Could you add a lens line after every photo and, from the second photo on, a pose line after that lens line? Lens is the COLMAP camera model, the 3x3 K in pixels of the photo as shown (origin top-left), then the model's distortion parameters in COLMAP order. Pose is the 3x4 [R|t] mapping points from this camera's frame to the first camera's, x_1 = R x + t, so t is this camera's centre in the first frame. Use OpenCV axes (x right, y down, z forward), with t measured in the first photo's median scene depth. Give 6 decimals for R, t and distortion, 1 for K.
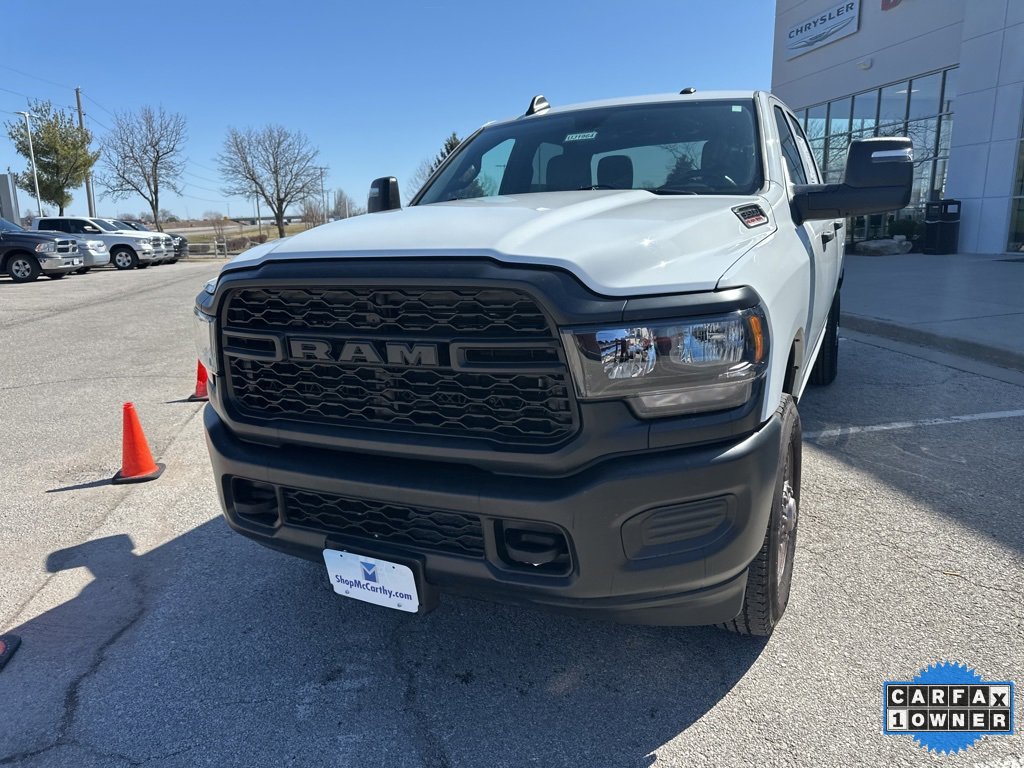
lens RADIAL K [[720.3, 0, 511.6], [0, 720.3, 396.3], [0, 0, 1]] dist [0.041648, -0.046879]
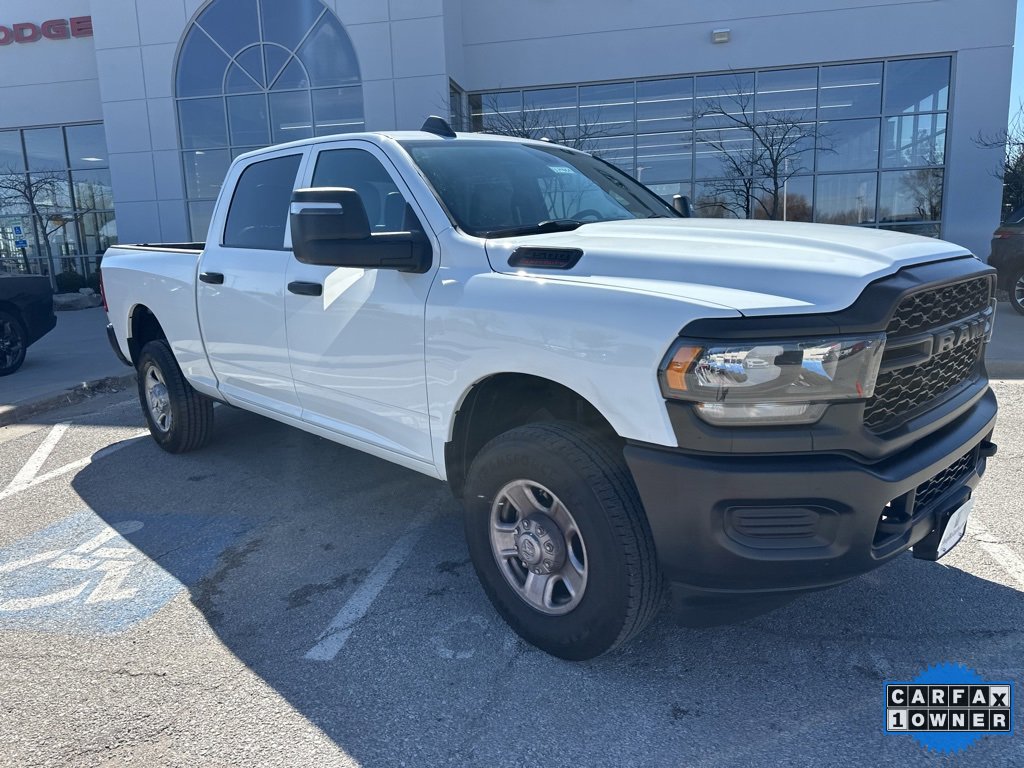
lens RADIAL K [[720.3, 0, 511.7], [0, 720.3, 391.4], [0, 0, 1]] dist [0.041648, -0.046879]
pose [[0.345609, -0.164208, 0.923899, -0.944502], [0.241080, 0.967061, 0.081697, -0.148026], [-0.906882, 0.194498, 0.373812, 0.723614]]
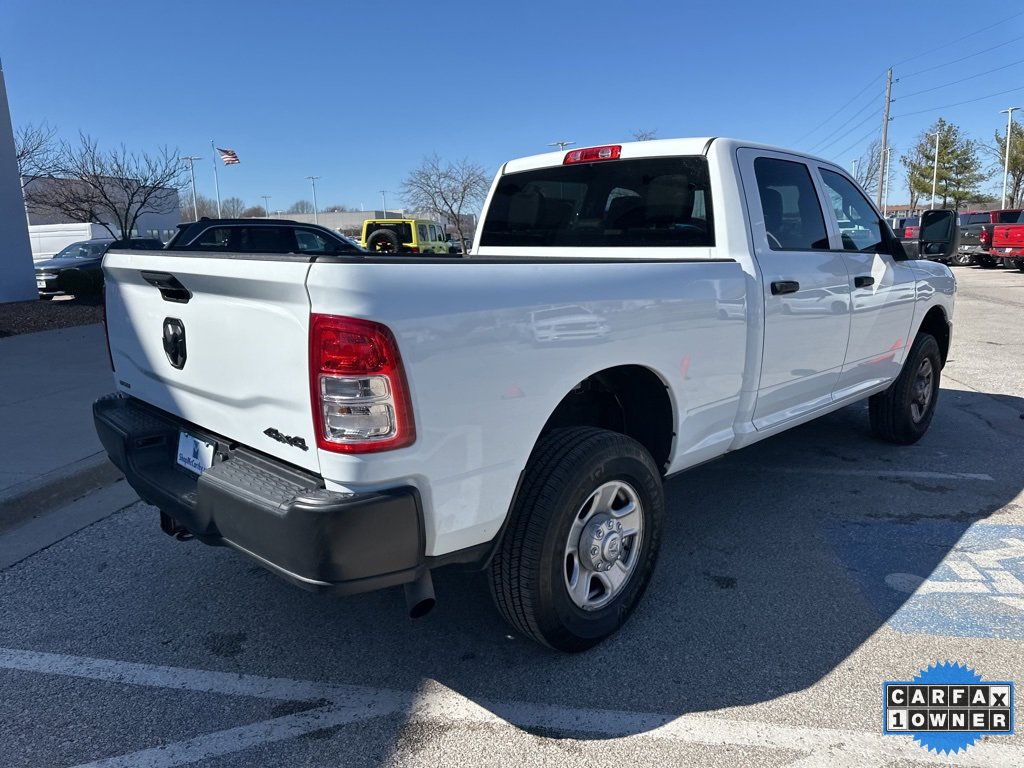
lens RADIAL K [[720.3, 0, 513.3], [0, 720.3, 384.7], [0, 0, 1]] dist [0.041648, -0.046879]
pose [[-0.945977, -0.012621, 0.323988, 0.096292], [0.126032, 0.906350, 0.403294, -0.701464], [-0.298737, 0.422340, -0.855795, 2.690268]]
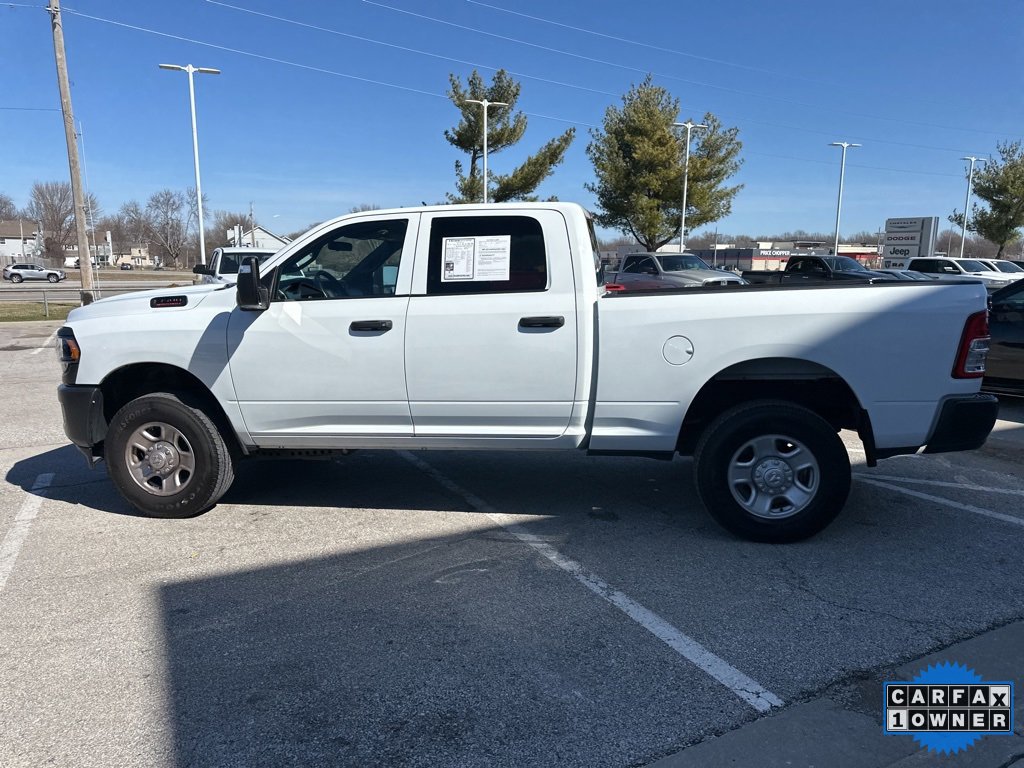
lens RADIAL K [[720.3, 0, 509.5], [0, 720.3, 391.3], [0, 0, 1]] dist [0.041648, -0.046879]
pose [[0.292020, 0.189705, -0.937409, 1.806806], [-0.233408, 0.964631, 0.122503, -0.342948], [0.927494, 0.183025, 0.325970, 0.912360]]
